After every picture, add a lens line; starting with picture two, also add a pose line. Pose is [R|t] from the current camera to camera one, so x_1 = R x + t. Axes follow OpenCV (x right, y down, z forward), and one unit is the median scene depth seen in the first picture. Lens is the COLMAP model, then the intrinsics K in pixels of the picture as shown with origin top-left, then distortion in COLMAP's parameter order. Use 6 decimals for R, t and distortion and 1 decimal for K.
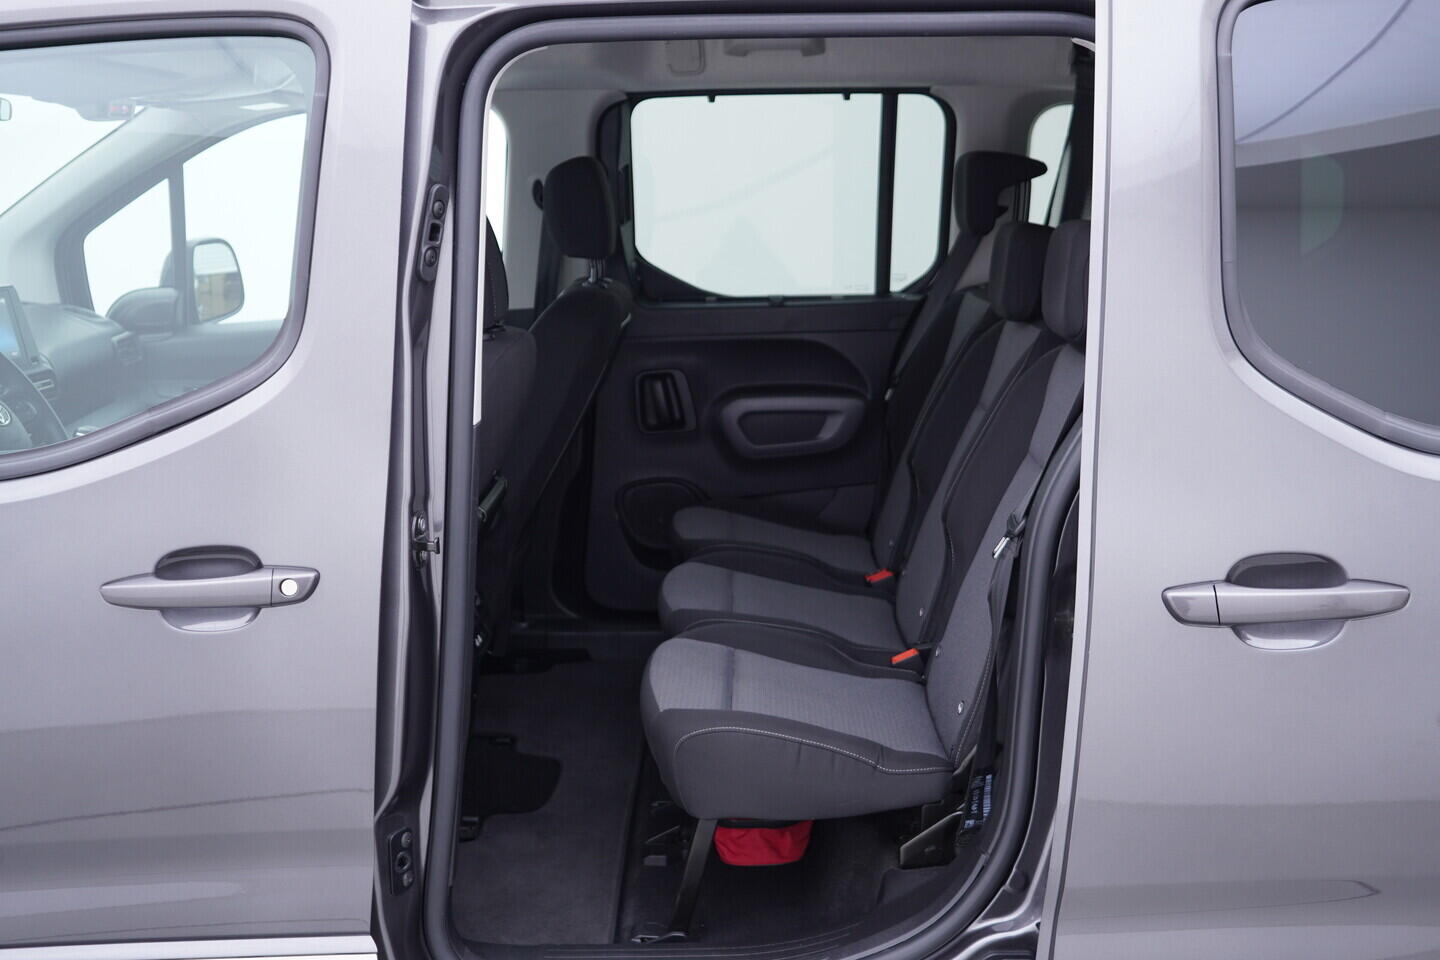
lens RADIAL K [[1470.7, 0, 720.0], [0, 1470.7, 480.0], [0, 0, 1]] dist [-0.004312, -0.001229]
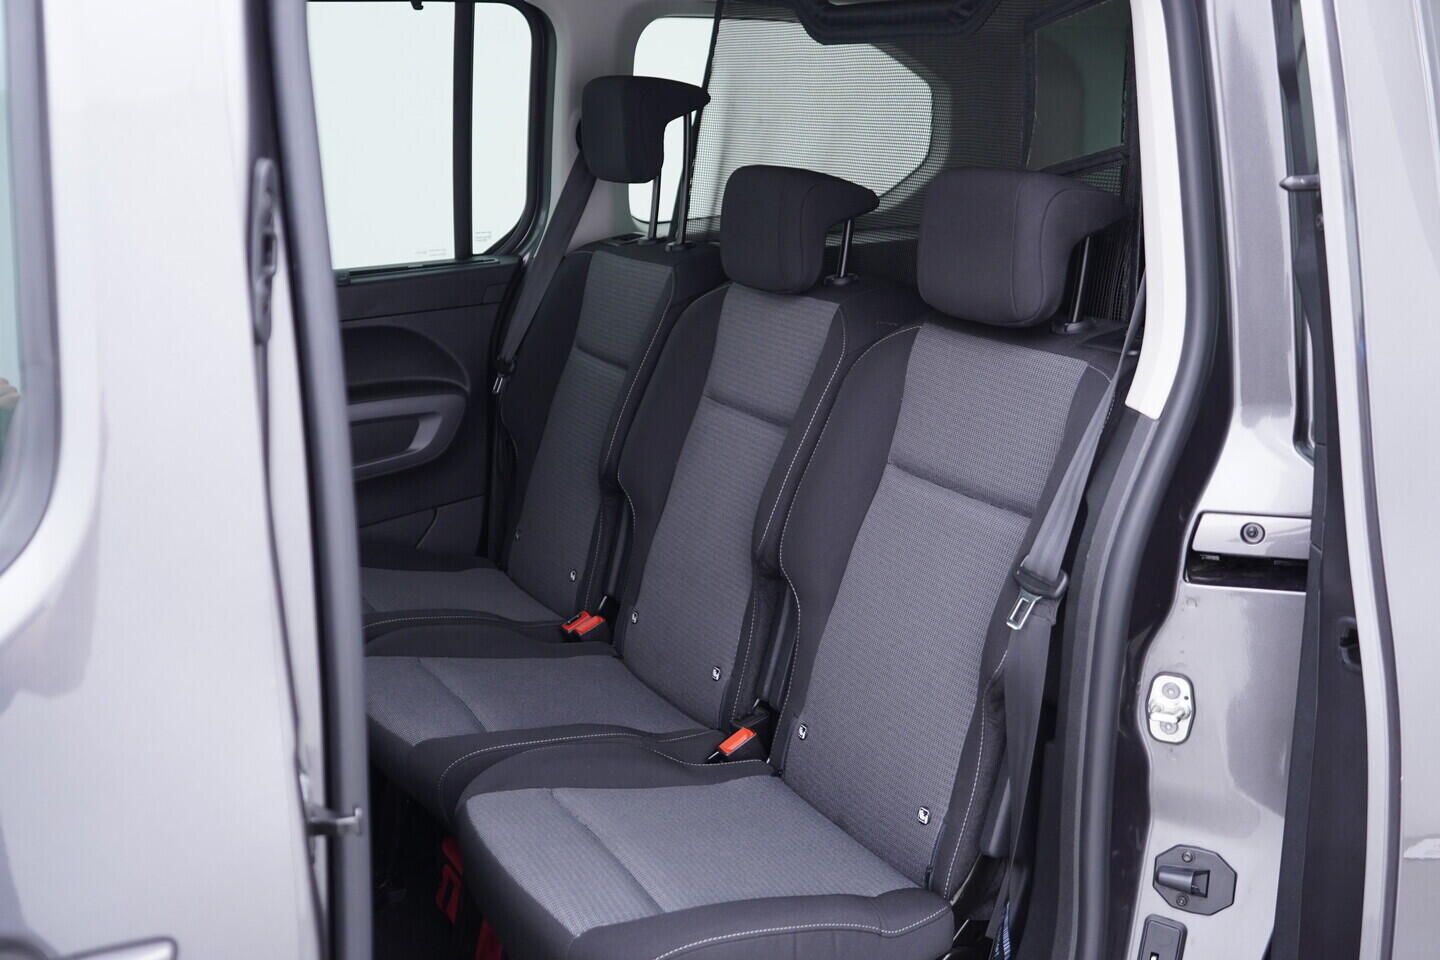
lens RADIAL K [[1470.7, 0, 720.0], [0, 1470.7, 480.0], [0, 0, 1]] dist [-0.004312, -0.001229]
pose [[0.865450, -0.140153, 0.480993, -0.171124], [0.113676, 0.989967, 0.083921, -0.059839], [-0.487929, -0.017952, 0.872699, 0.241692]]
